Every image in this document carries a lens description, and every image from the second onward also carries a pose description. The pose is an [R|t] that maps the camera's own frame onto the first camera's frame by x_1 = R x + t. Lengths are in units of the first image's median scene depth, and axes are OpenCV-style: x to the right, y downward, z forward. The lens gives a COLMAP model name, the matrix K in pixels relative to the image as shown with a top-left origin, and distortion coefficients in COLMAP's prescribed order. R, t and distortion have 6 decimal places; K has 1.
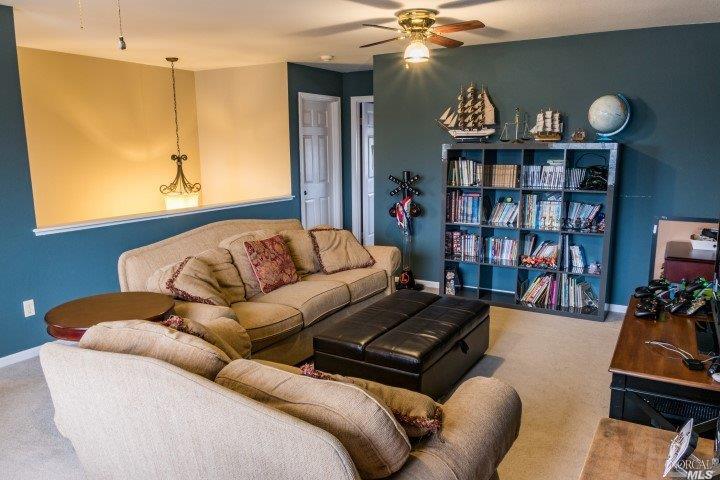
lens RADIAL K [[545.0, 0, 358.1], [0, 545.0, 239.4], [0, 0, 1]] dist [0.000162, -0.011341]
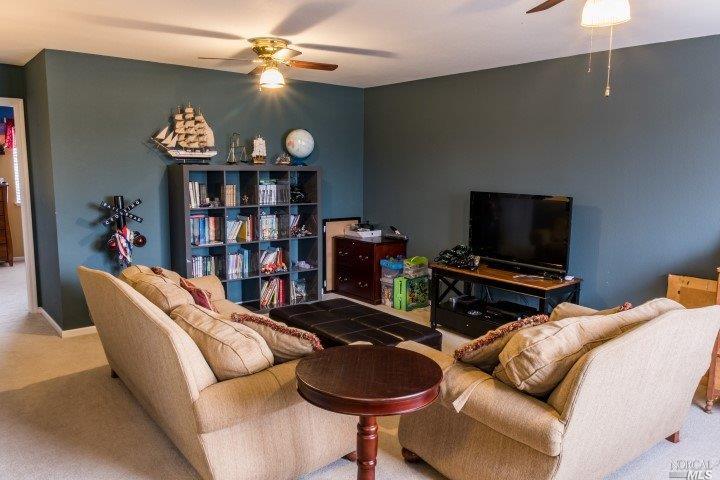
lens RADIAL K [[545.0, 0, 359.0], [0, 545.0, 241.4], [0, 0, 1]] dist [0.000162, -0.011341]
pose [[0.340412, -0.118461, 0.932784, -0.641760], [0.147274, 0.986505, 0.071538, -0.067114], [-0.928671, 0.113022, 0.353265, 0.399022]]
